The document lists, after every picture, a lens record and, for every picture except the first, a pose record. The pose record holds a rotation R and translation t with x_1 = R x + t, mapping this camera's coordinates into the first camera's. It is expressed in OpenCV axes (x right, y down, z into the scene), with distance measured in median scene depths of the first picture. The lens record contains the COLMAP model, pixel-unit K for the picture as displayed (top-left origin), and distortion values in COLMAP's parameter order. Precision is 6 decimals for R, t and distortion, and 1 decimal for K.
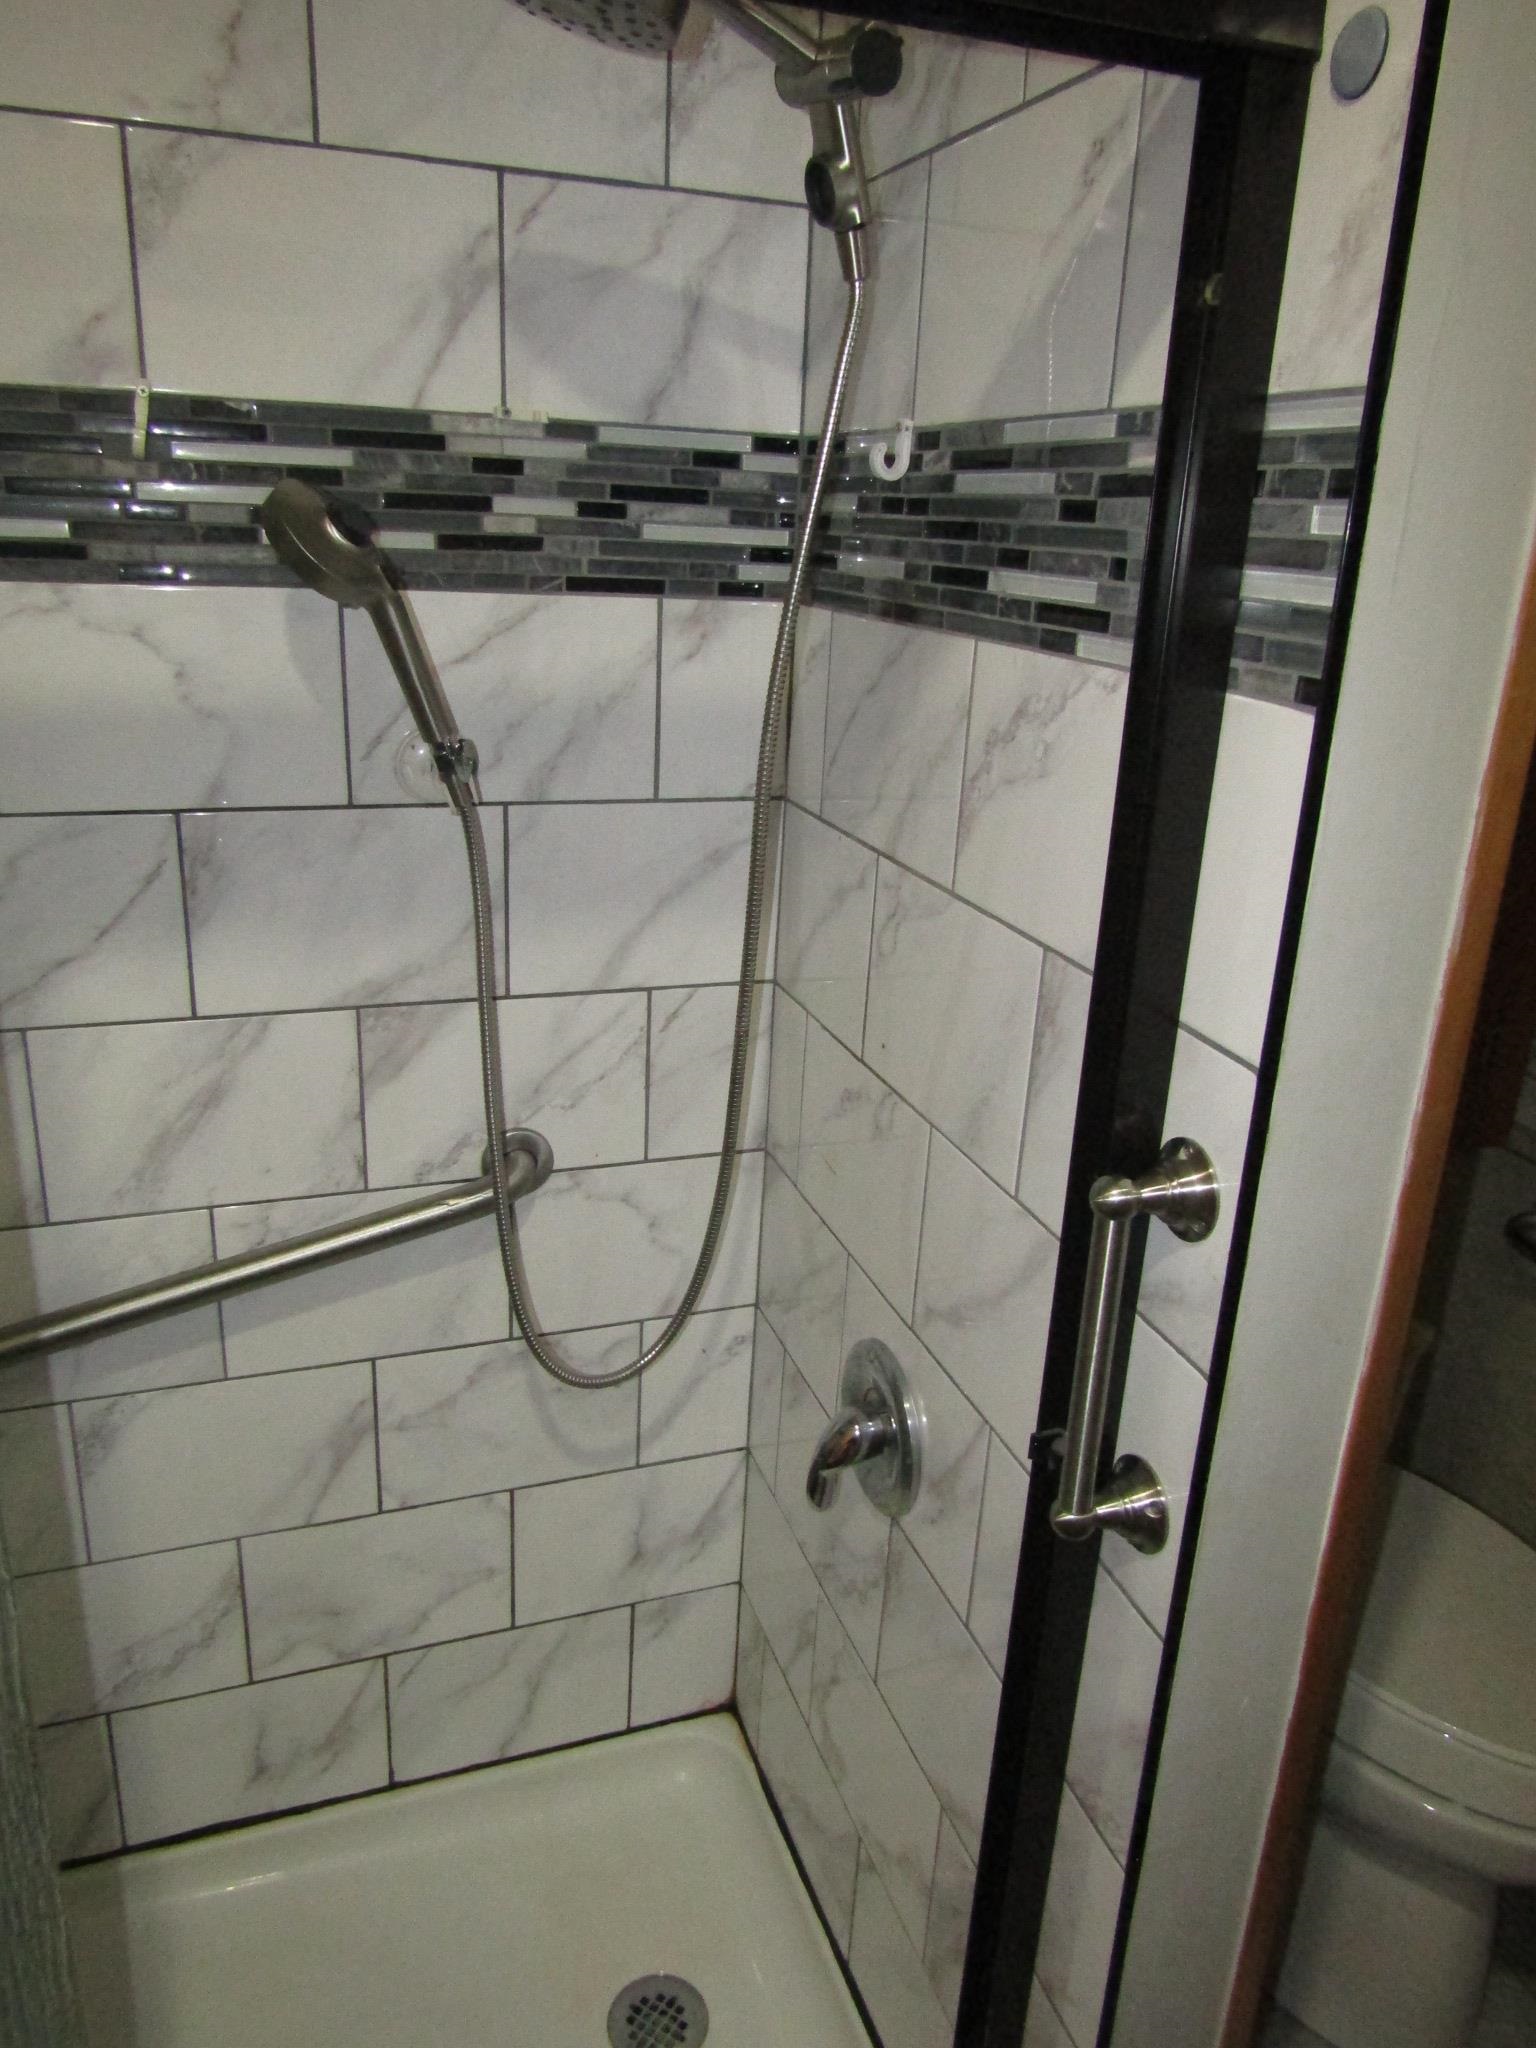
lens RADIAL K [[1451.4, 0, 770.3], [0, 1451.4, 1023.6], [0, 0, 1]] dist [-0.014192, 0.005574]
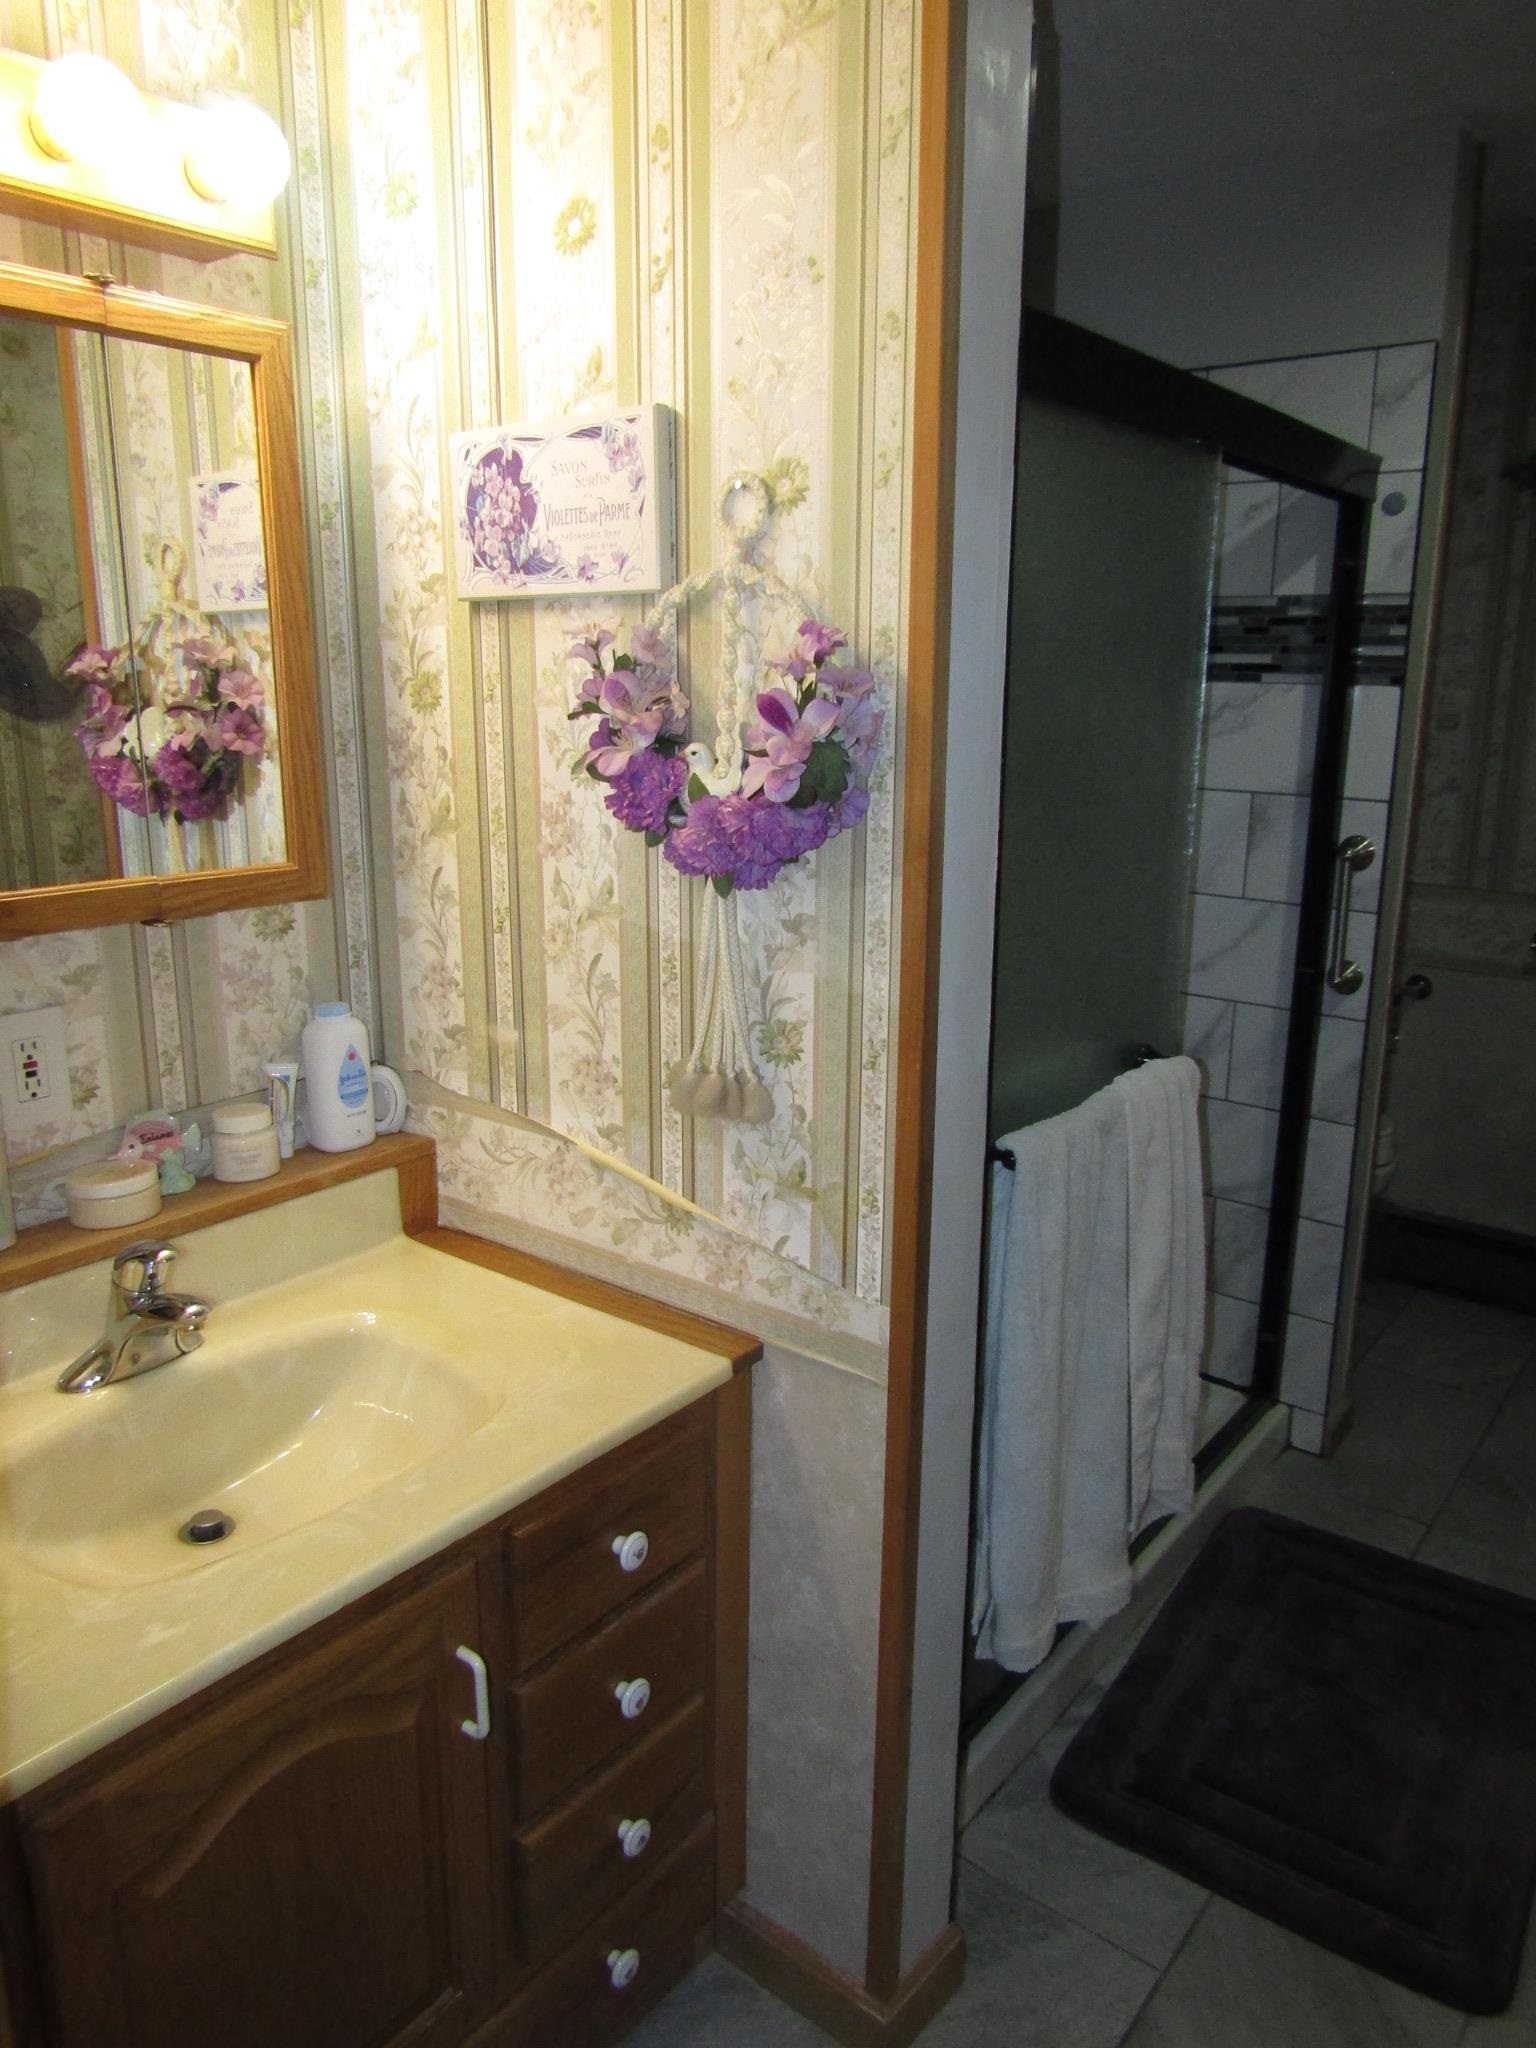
lens RADIAL K [[1451.4, 0, 772.3], [0, 1451.4, 1016.8], [0, 0, 1]] dist [-0.014192, 0.005574]
pose [[0.847018, -0.158676, 0.507329, -1.704962], [0.201152, 0.979113, -0.029601, 0.217085], [-0.492035, 0.127123, 0.861244, -0.683085]]
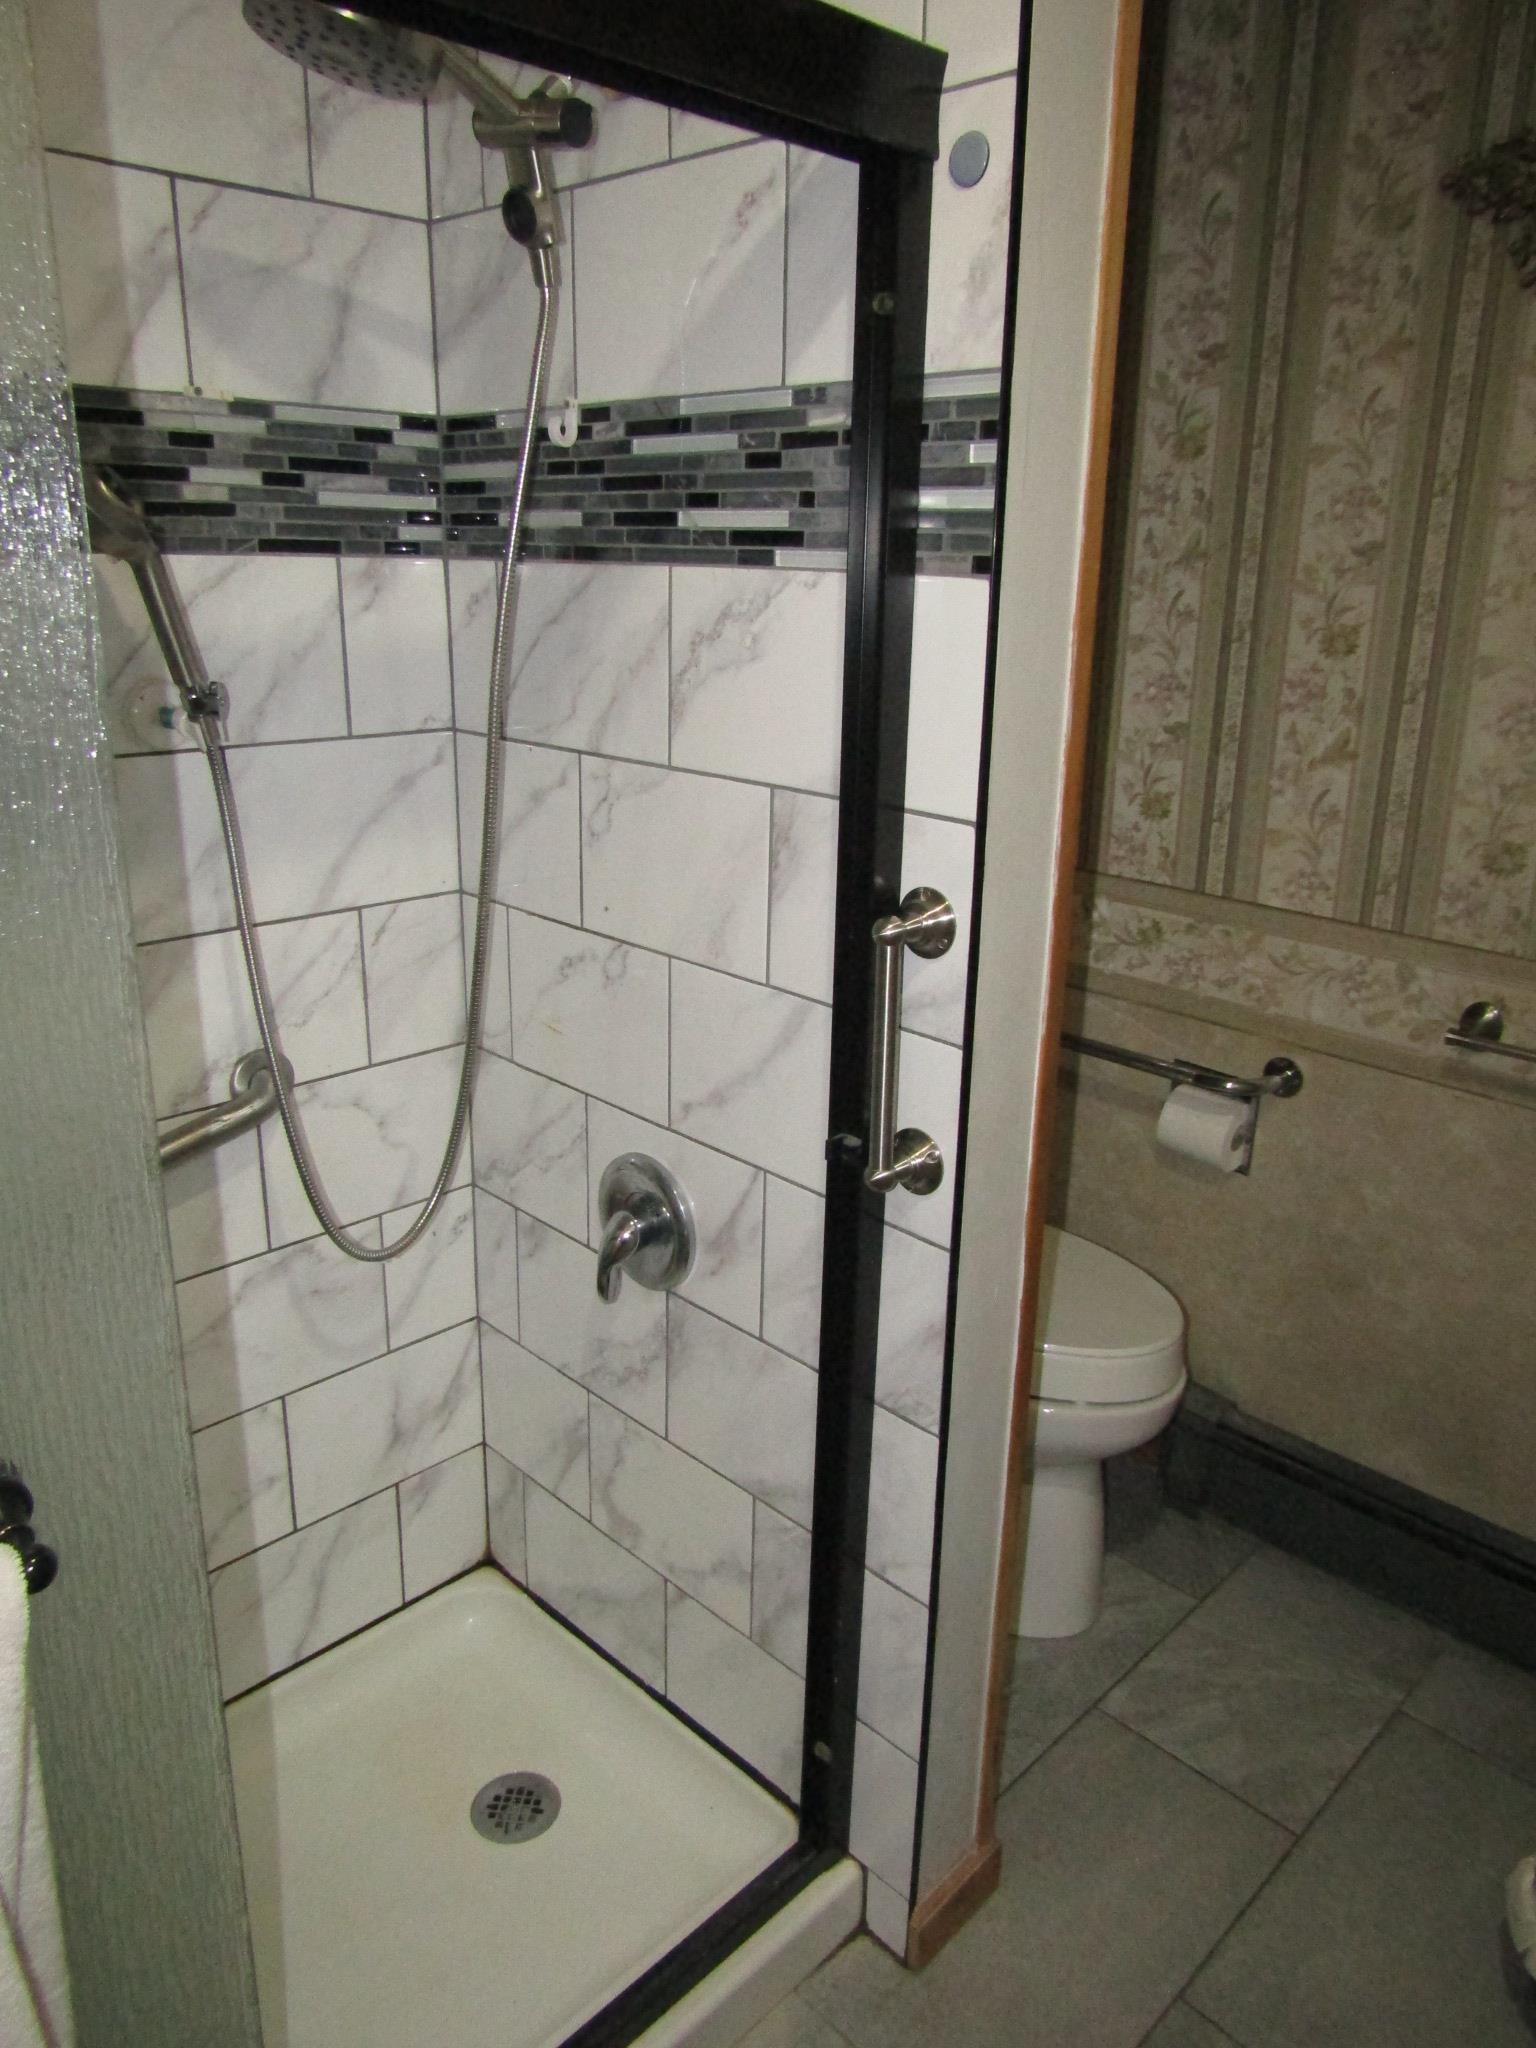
lens RADIAL K [[1451.4, 0, 764.2], [0, 1451.4, 1021.8], [0, 0, 1]] dist [-0.014192, 0.005574]
pose [[0.904768, -0.158704, 0.395231, -0.337646], [0.161834, 0.986485, 0.025648, 0.111600], [-0.393960, 0.040757, 0.918224, -0.197937]]
